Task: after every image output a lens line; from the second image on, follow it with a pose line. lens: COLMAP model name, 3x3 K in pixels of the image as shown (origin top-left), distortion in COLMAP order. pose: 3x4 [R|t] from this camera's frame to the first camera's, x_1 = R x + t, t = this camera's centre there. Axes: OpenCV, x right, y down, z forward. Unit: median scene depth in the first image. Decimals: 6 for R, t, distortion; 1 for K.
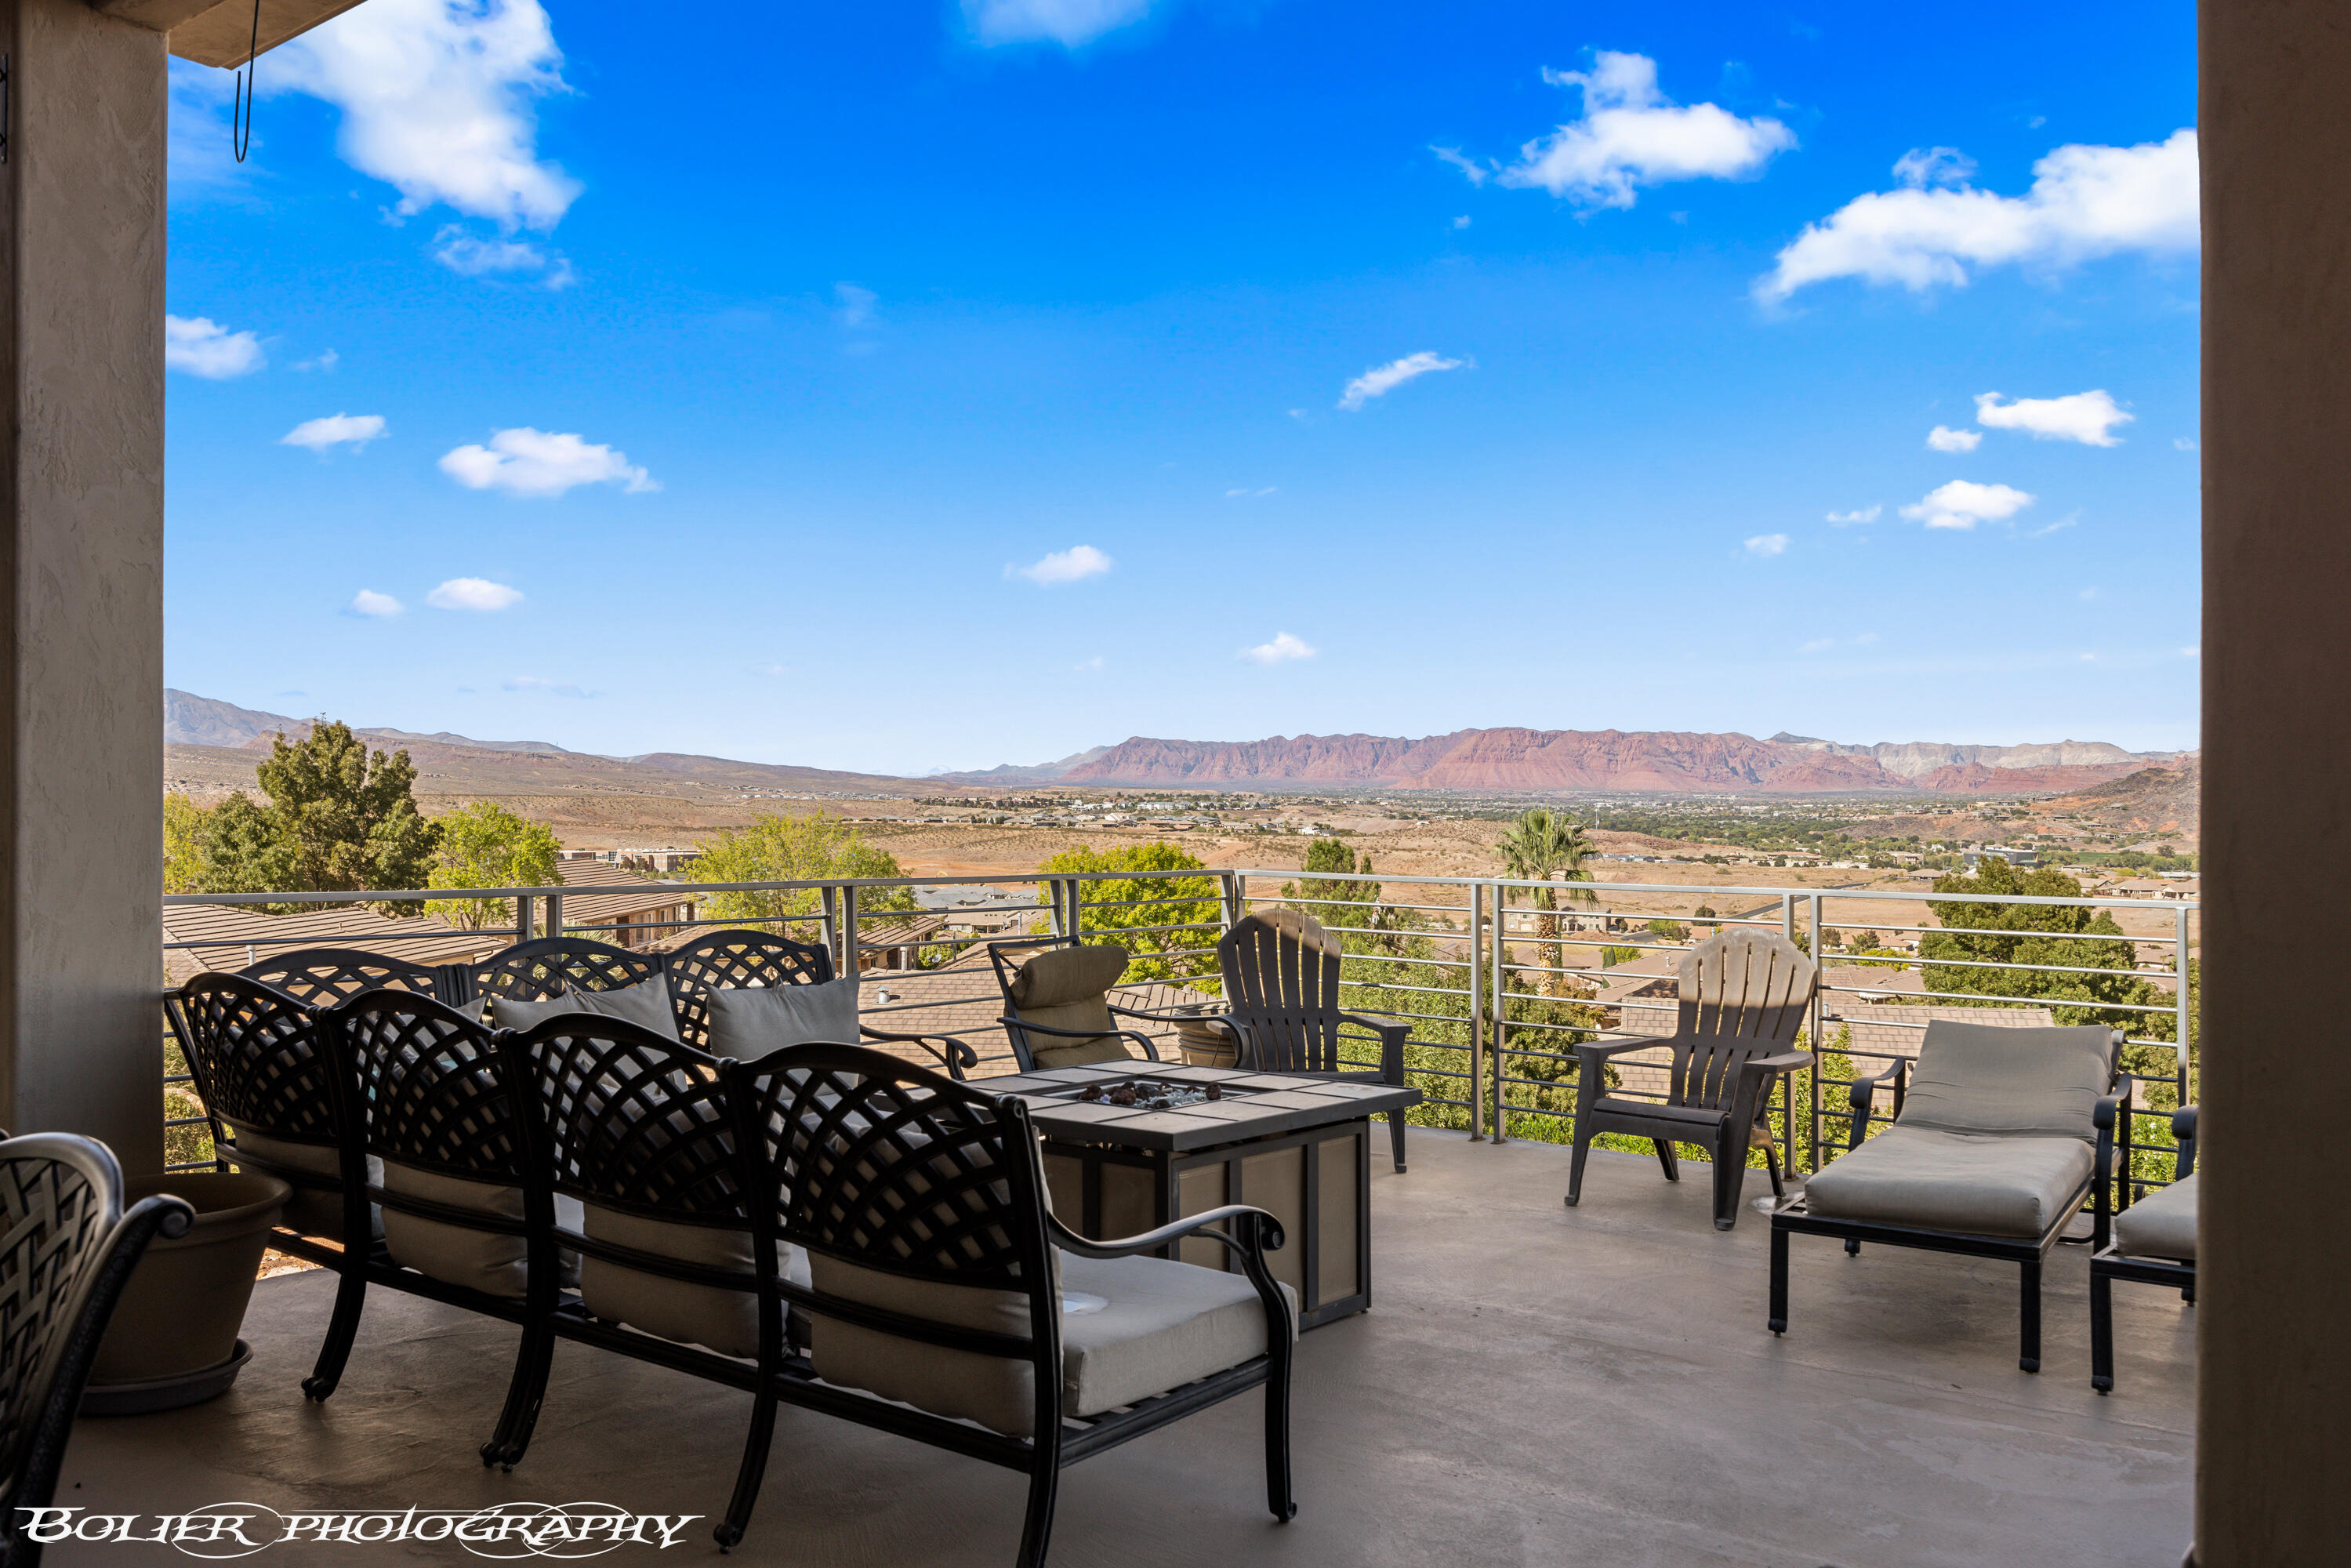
lens RADIAL K [[1926.6, 0, 1167.6], [0, 1926.6, 763.9], [0, 0, 1]] dist [-0.004698, -0.006171]
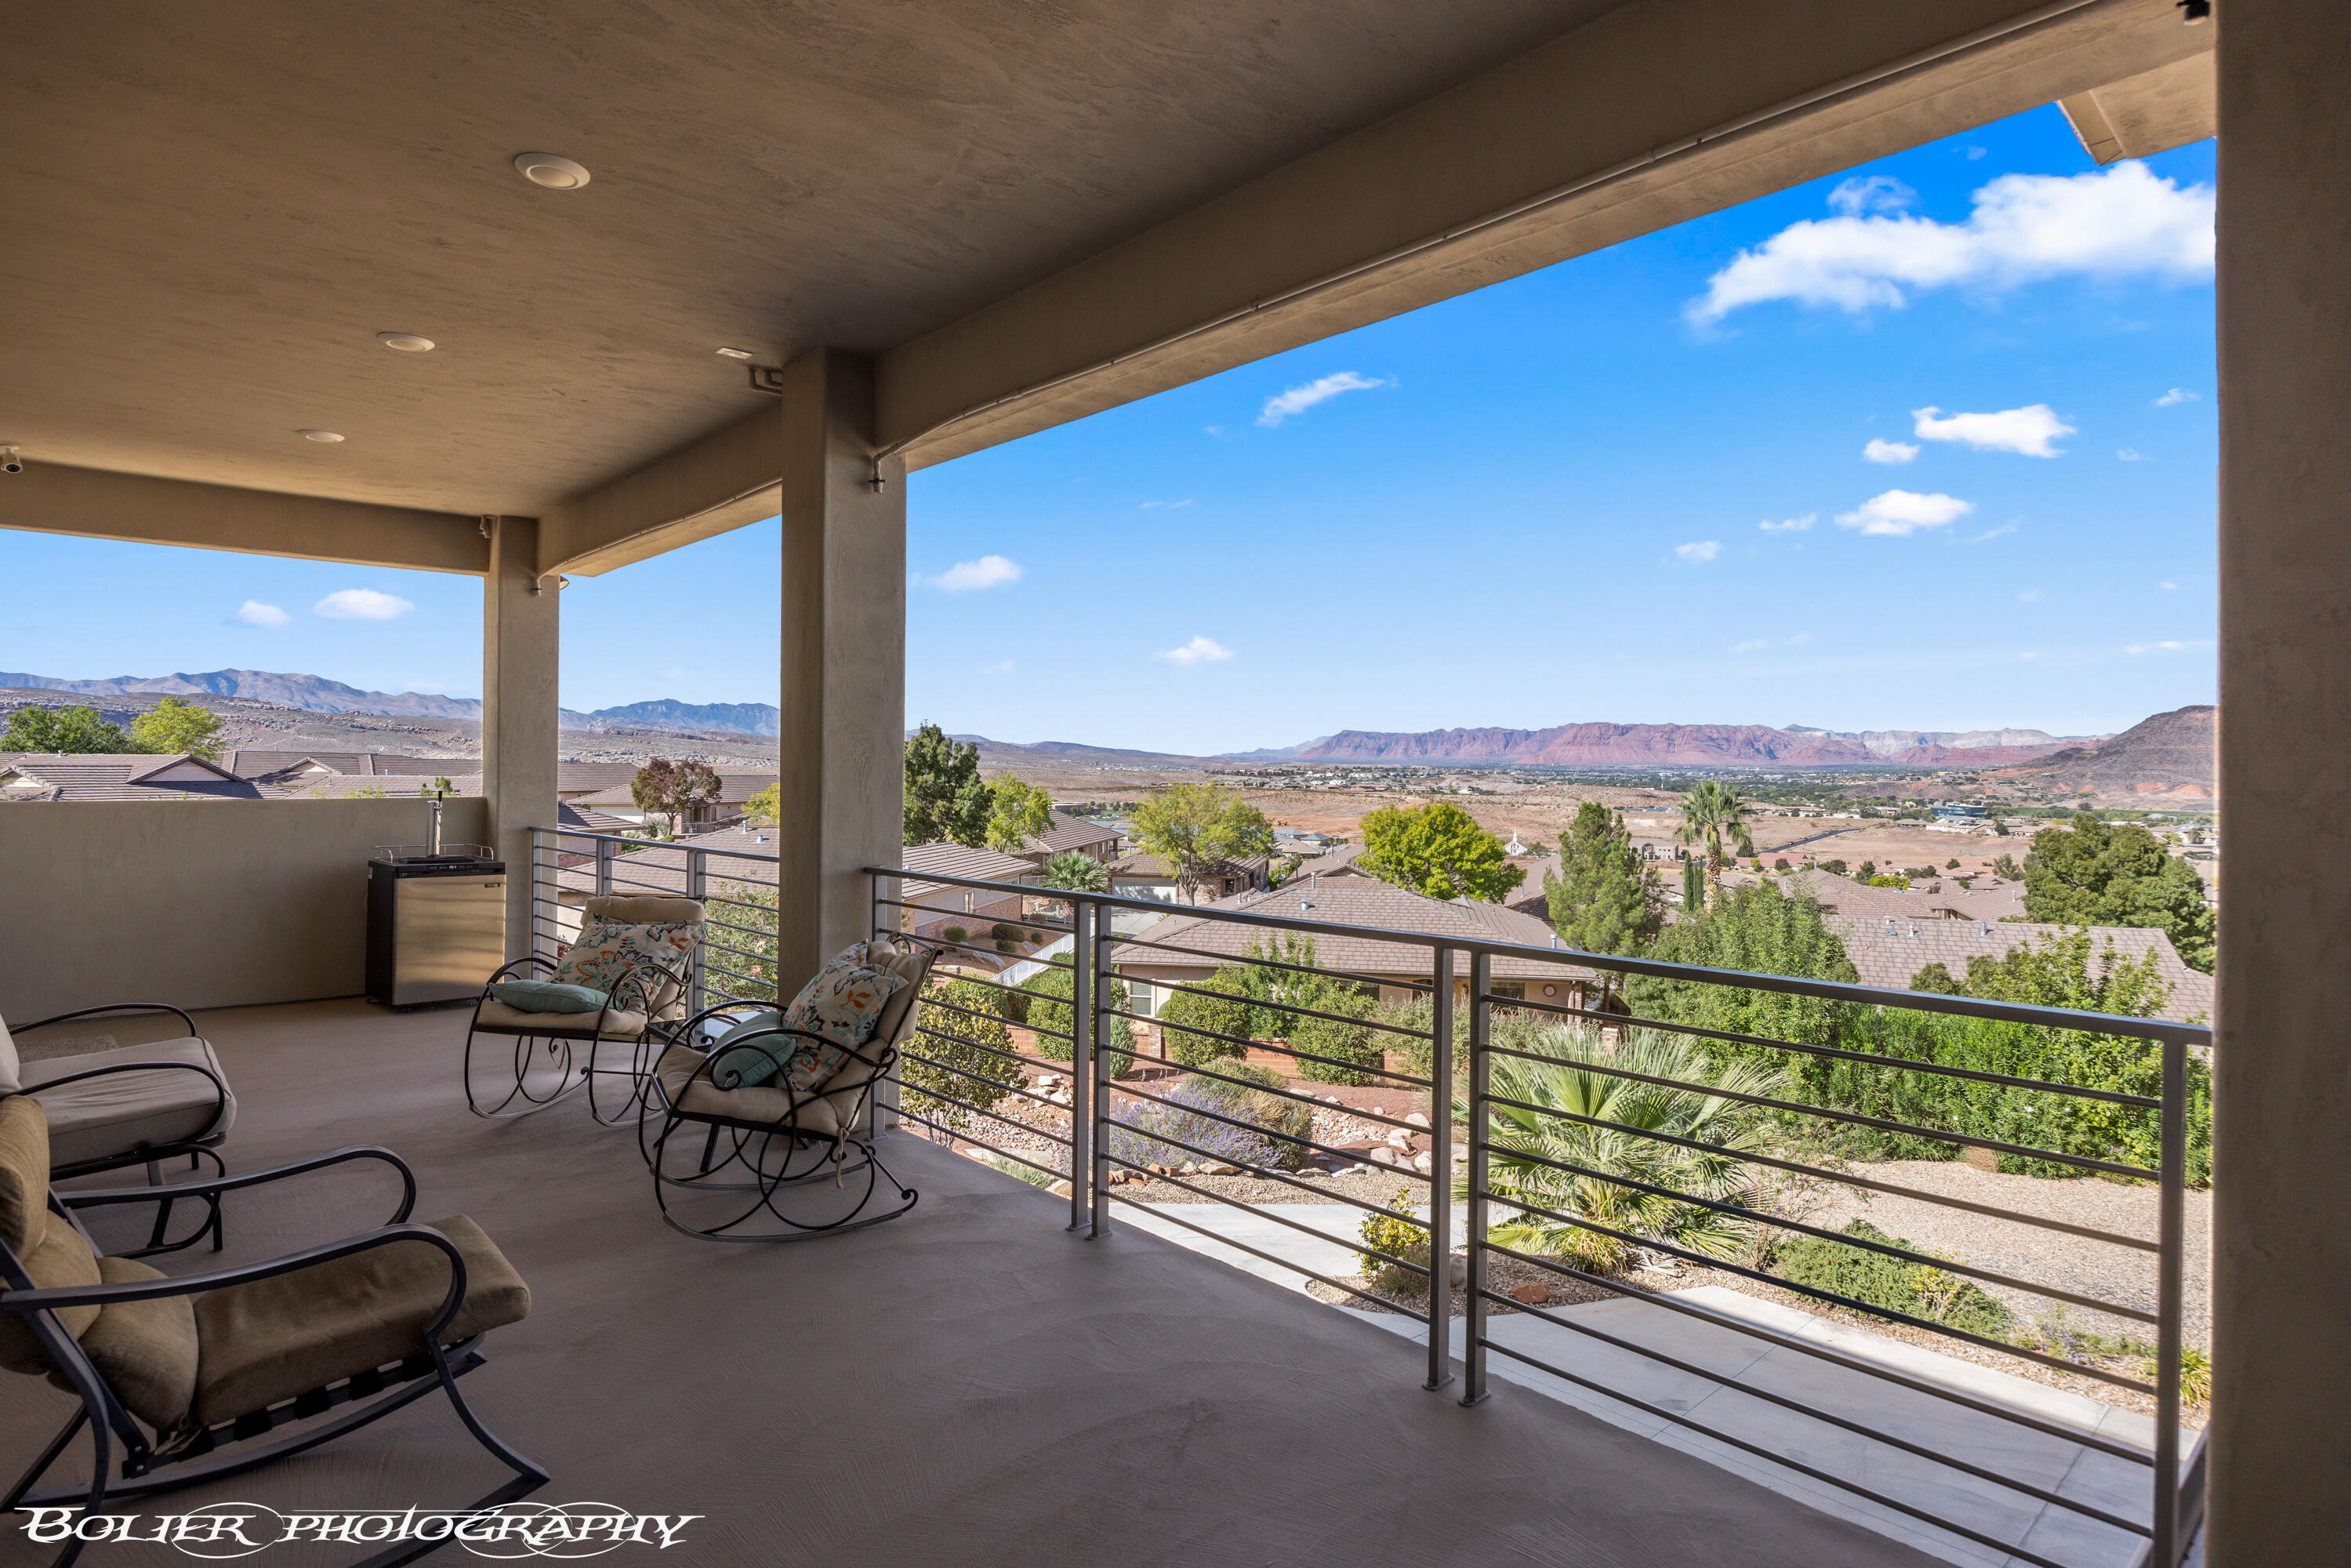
lens RADIAL K [[1236.2, 0, 1174.1], [0, 1236.2, 752.1], [0, 0, 1]] dist [0.001021, -0.000246]
pose [[0.987936, -0.002139, -0.154850, 0.121755], [0.002708, 0.999990, 0.003459, -0.005492], [0.154841, -0.003837, 0.987932, 0.260333]]
